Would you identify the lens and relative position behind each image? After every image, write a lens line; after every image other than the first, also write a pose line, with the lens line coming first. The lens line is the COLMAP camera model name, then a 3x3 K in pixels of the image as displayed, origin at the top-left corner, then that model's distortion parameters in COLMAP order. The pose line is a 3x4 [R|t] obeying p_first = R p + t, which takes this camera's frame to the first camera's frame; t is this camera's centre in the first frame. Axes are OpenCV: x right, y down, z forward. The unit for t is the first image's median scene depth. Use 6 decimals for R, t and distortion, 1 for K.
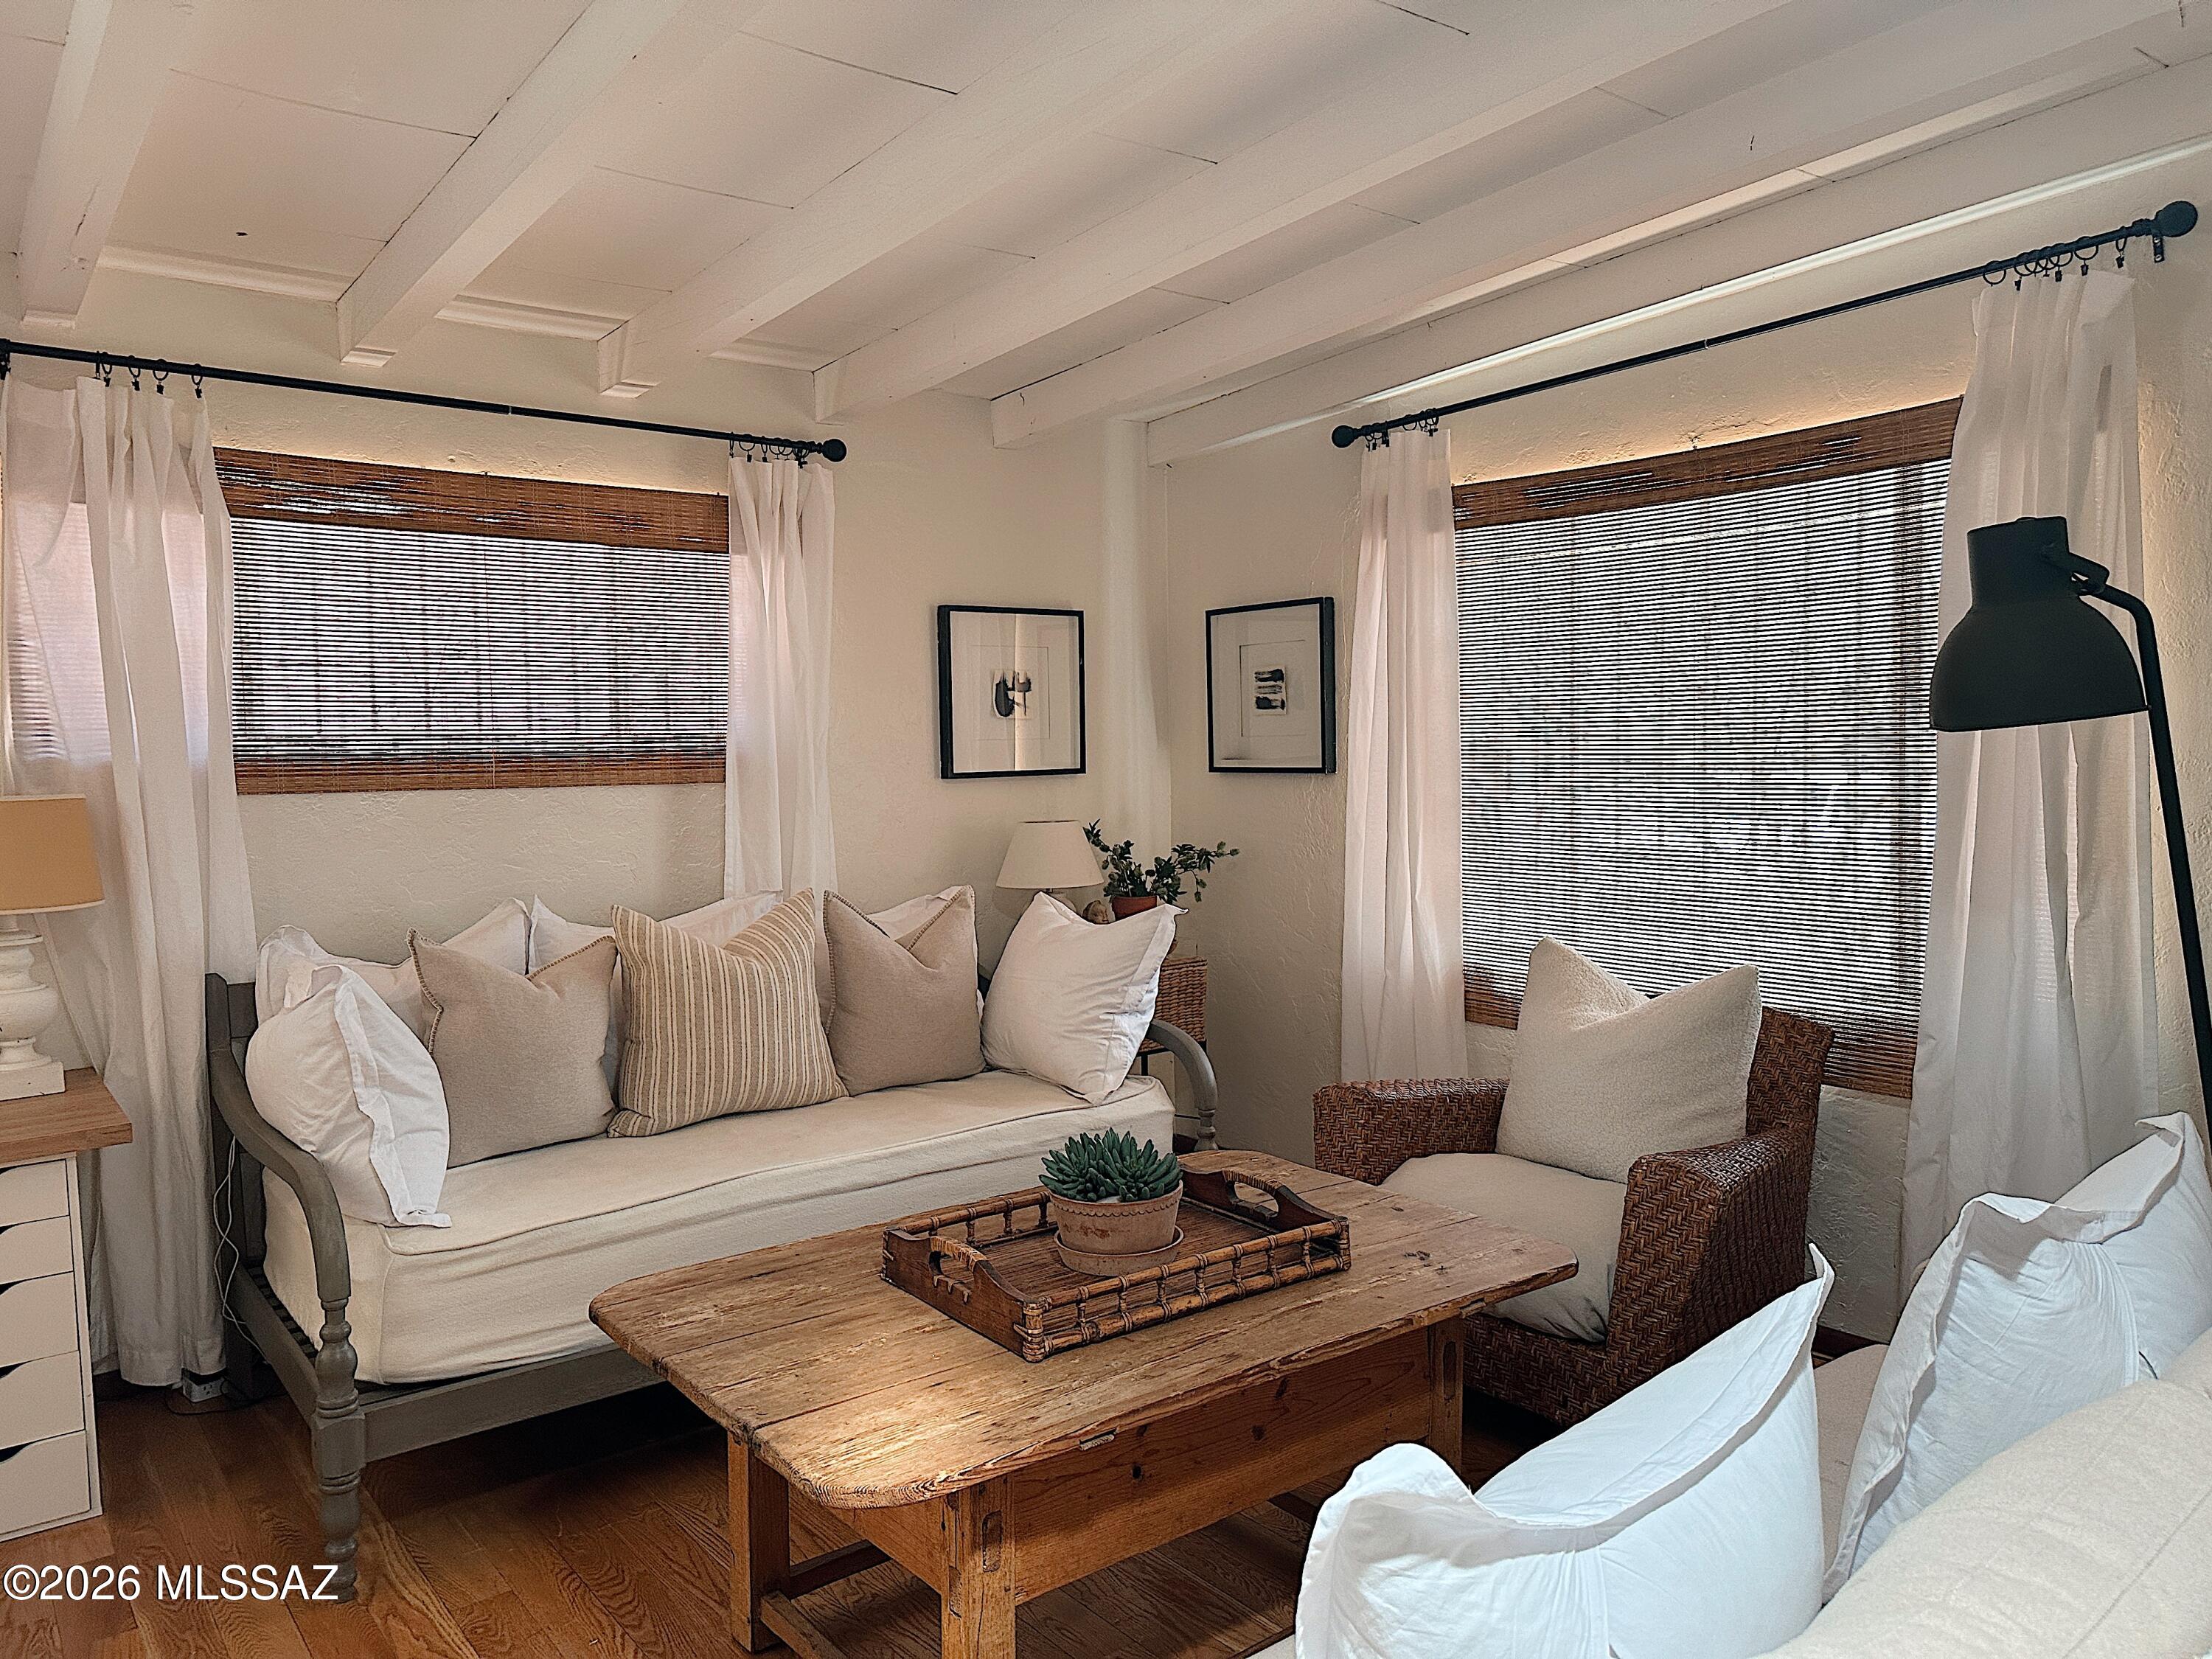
lens RADIAL K [[1518.2, 0, 1108.9], [0, 1518.2, 791.6], [0, 0, 1]] dist [0.102585, -0.154552]
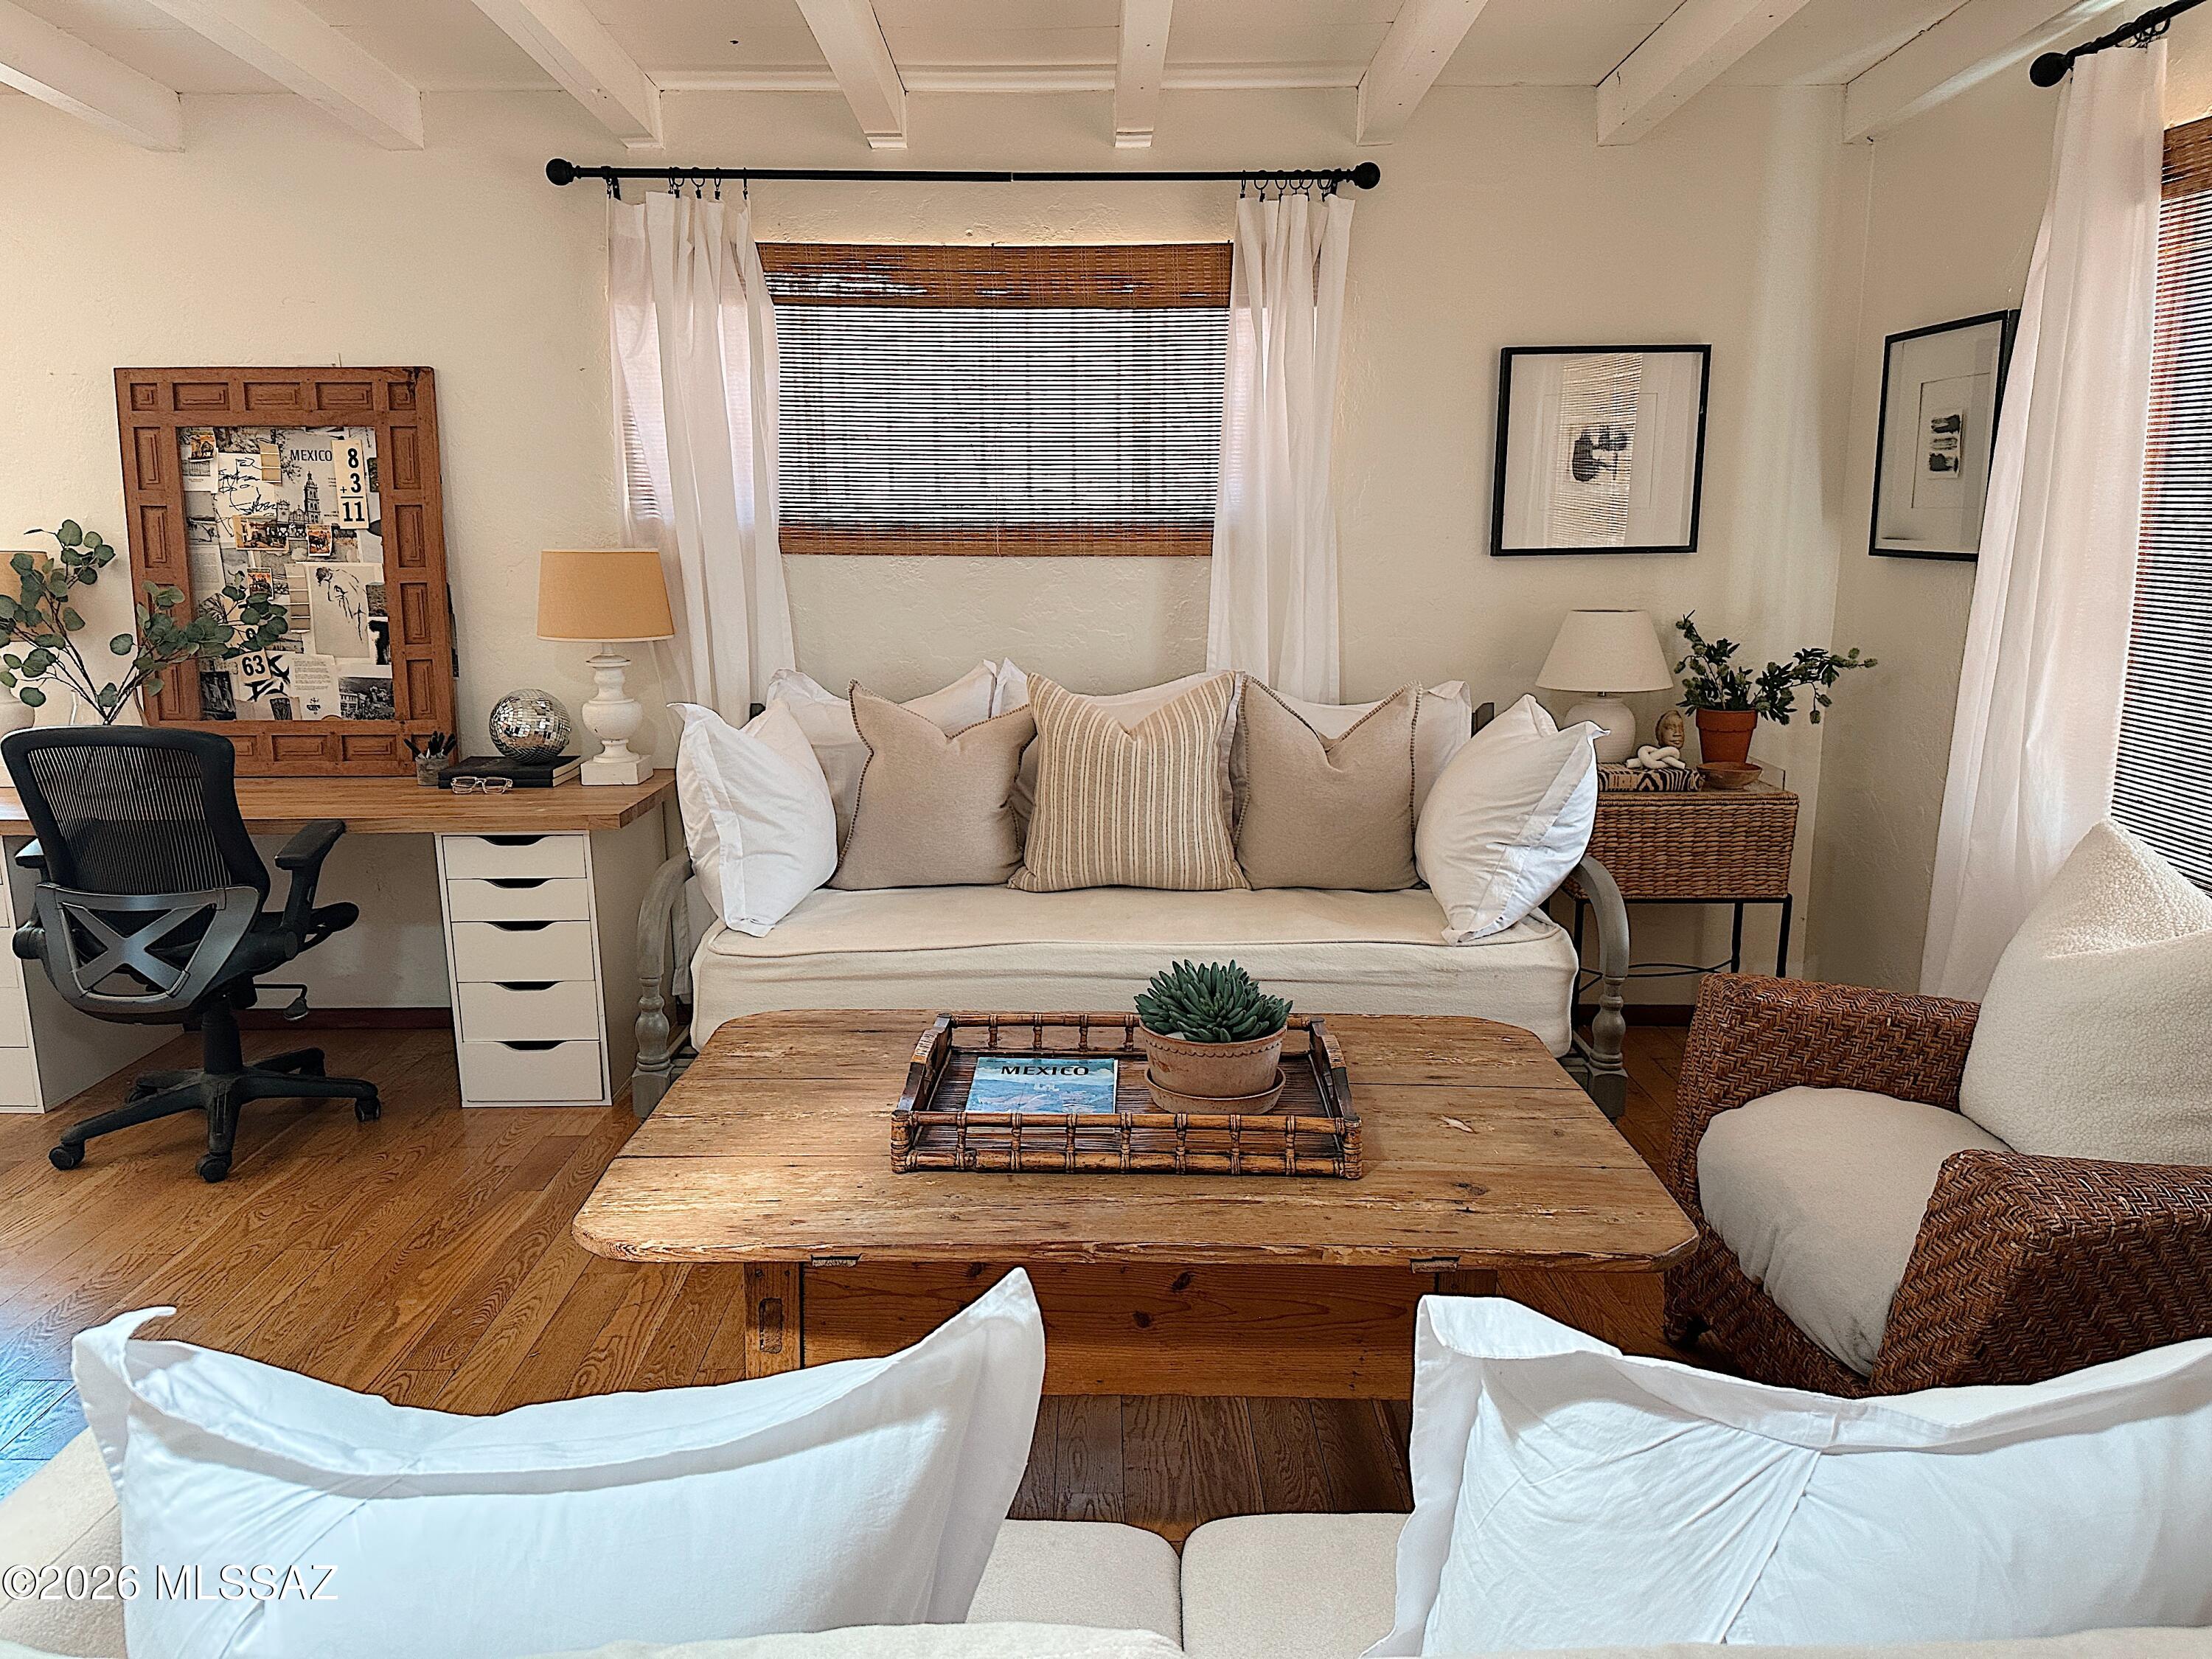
lens RADIAL K [[1543.5, 0, 1108.4], [0, 1543.5, 809.1], [0, 0, 1]] dist [0.101655, -0.159356]
pose [[0.788888, 0.127070, -0.601256, 0.335210], [-0.028242, 0.984852, 0.171083, -0.014810], [0.613887, -0.117984, 0.780527, 0.184074]]
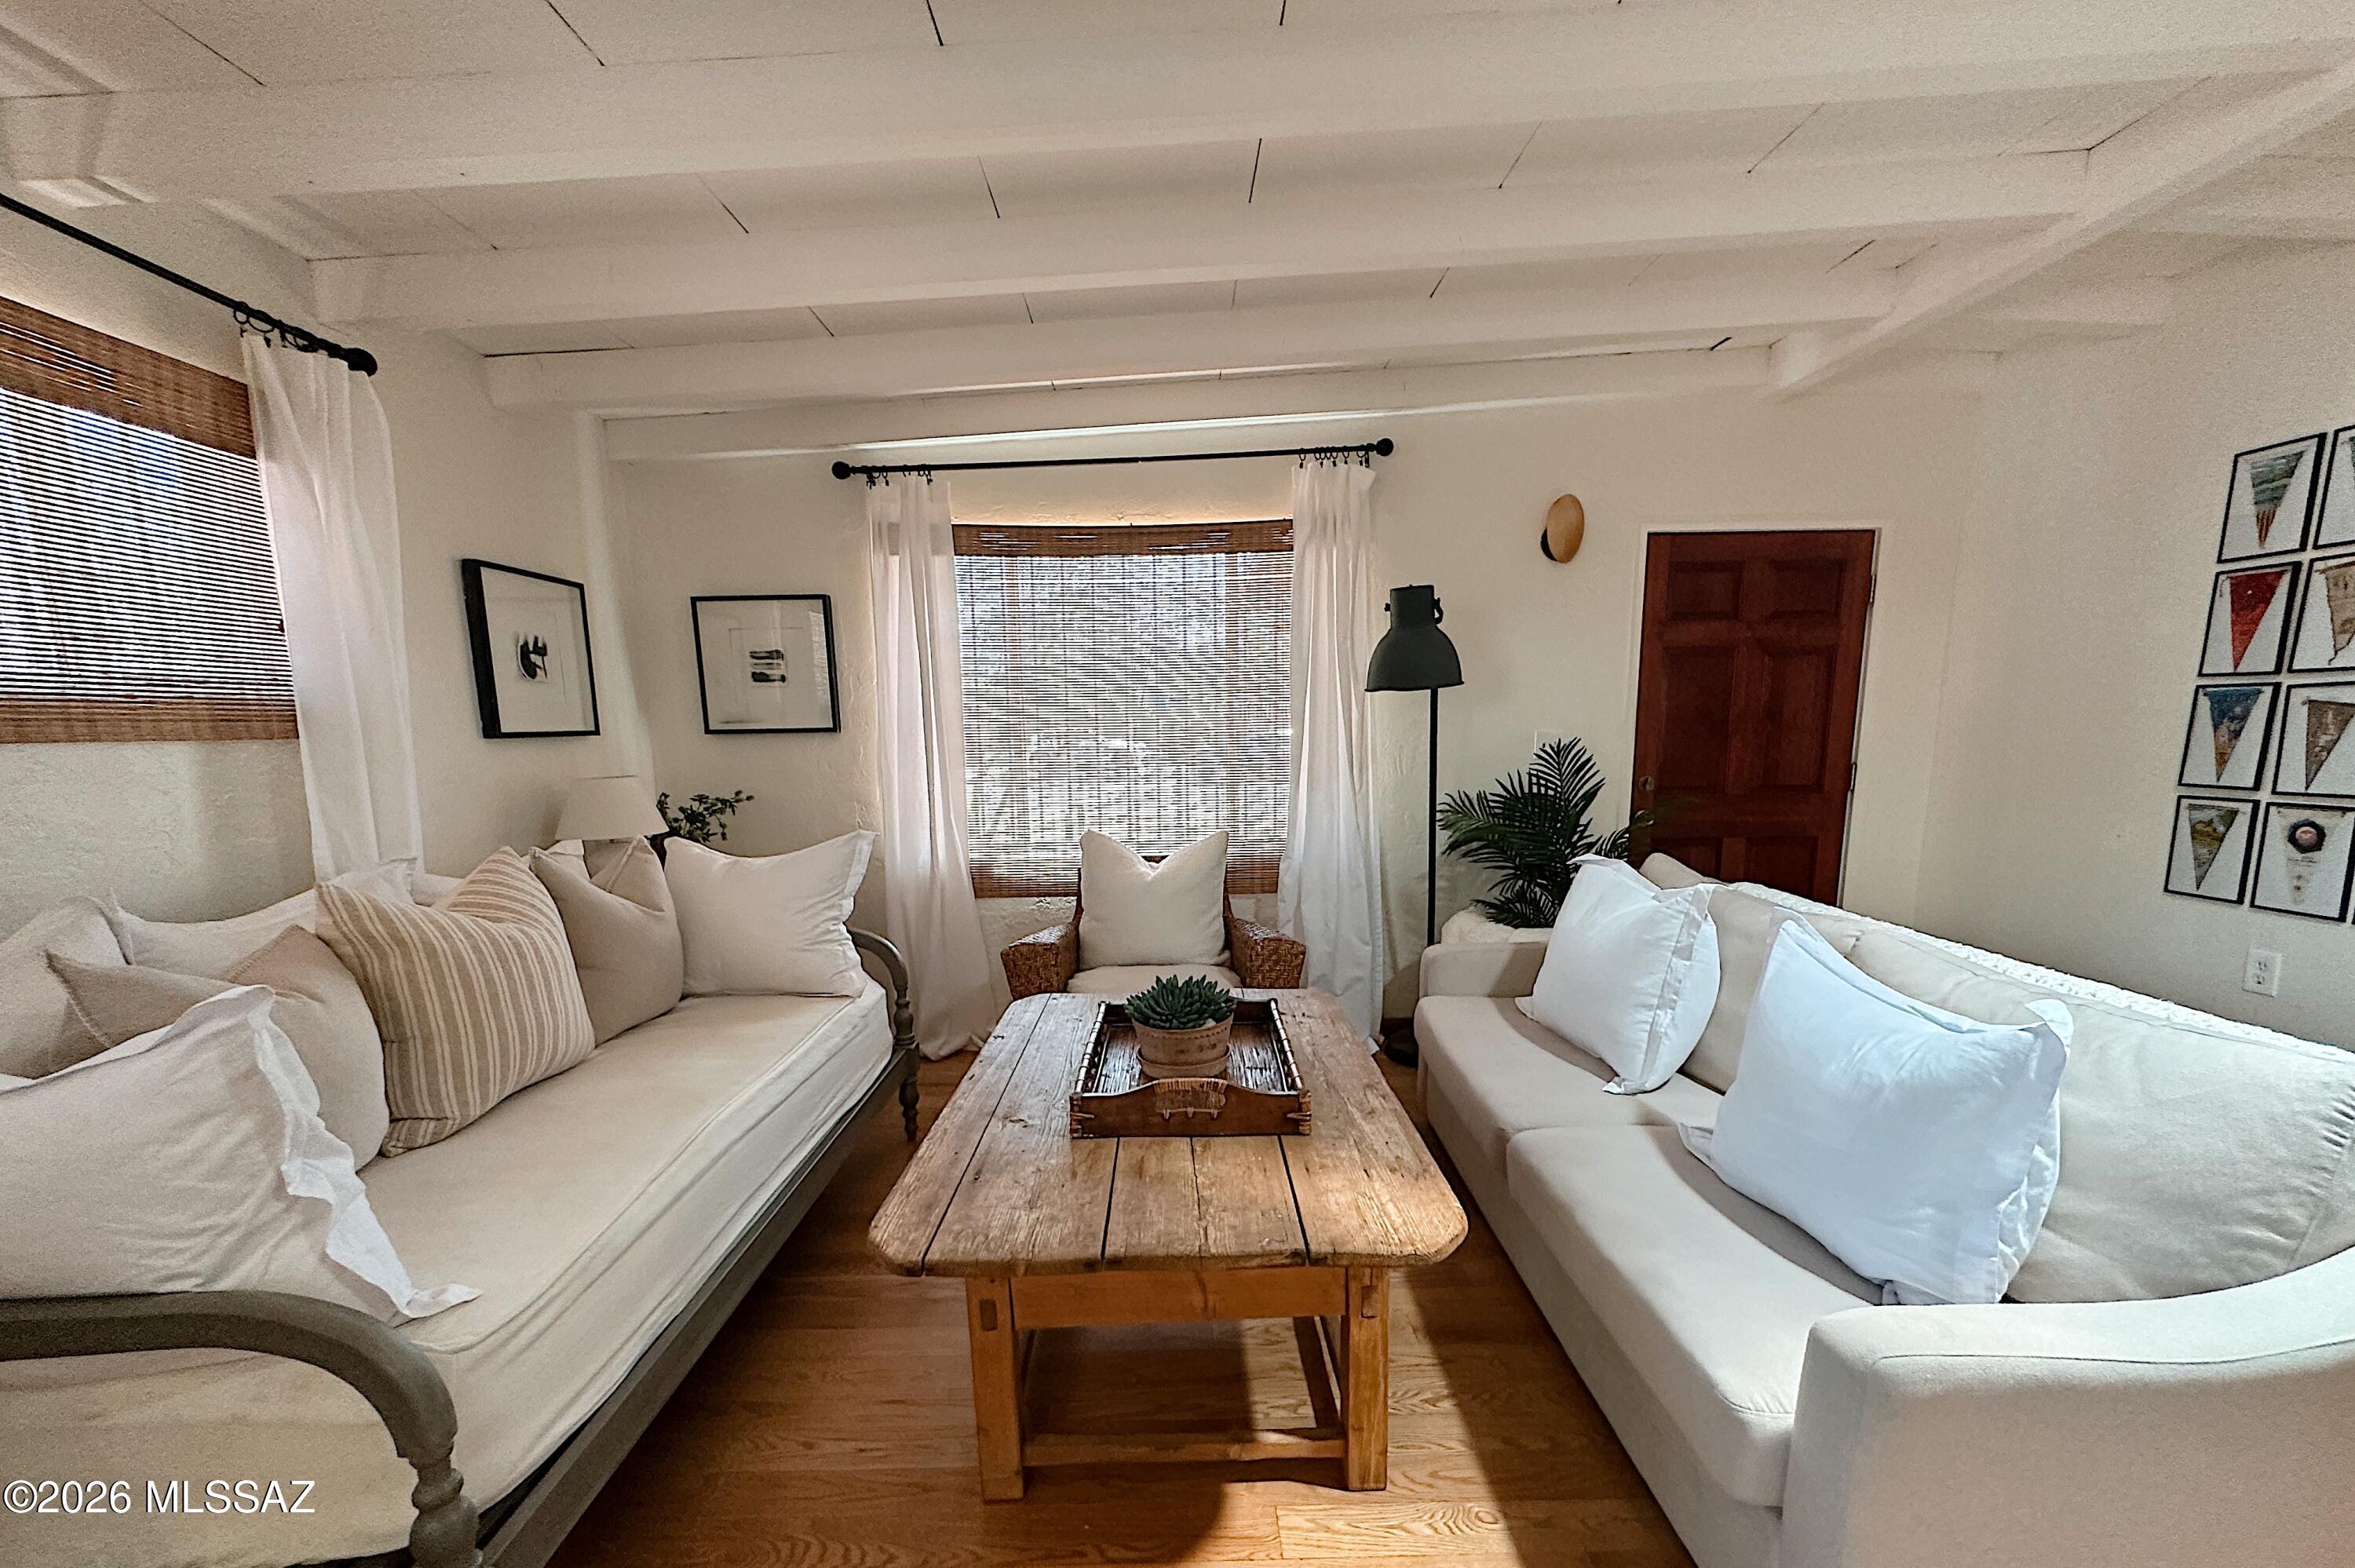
lens RADIAL K [[934.3, 0, 1178.5], [0, 934.3, 859.5], [0, 0, 1]] dist [-0.012436, 0.003151]
pose [[0.607688, -0.109310, 0.786617, -0.394678], [0.034496, 0.993181, 0.111366, 0.021978], [-0.793427, -0.040541, 0.607314, 0.328345]]
